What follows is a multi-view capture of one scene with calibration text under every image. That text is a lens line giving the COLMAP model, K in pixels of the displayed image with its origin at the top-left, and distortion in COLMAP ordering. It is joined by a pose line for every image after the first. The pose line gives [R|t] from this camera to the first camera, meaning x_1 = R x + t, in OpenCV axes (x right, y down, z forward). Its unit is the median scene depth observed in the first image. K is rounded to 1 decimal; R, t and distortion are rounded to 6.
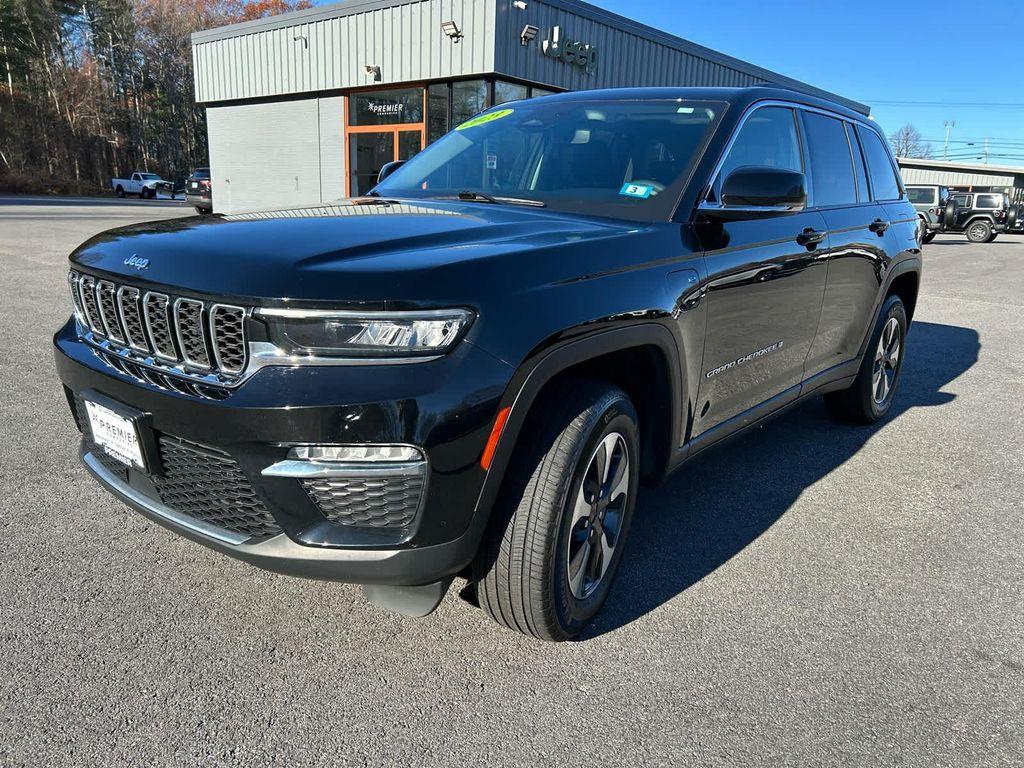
lens RADIAL K [[773.4, 0, 517.3], [0, 773.4, 387.9], [0, 0, 1]] dist [0.055554, -0.054577]
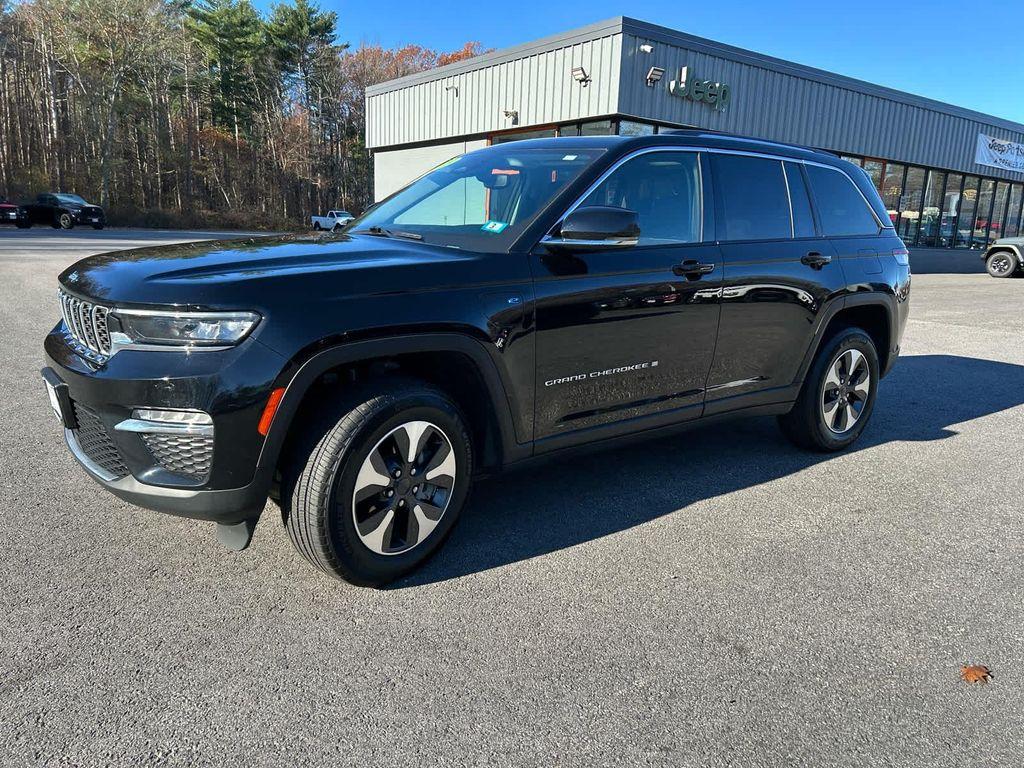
lens RADIAL K [[773.4, 0, 517.3], [0, 773.4, 387.9], [0, 0, 1]] dist [0.055554, -0.054577]
pose [[0.975024, 0.045205, -0.217448, 0.303678], [-0.054483, 0.997834, -0.036864, 0.023404], [0.215311, 0.047791, 0.975375, -0.092797]]
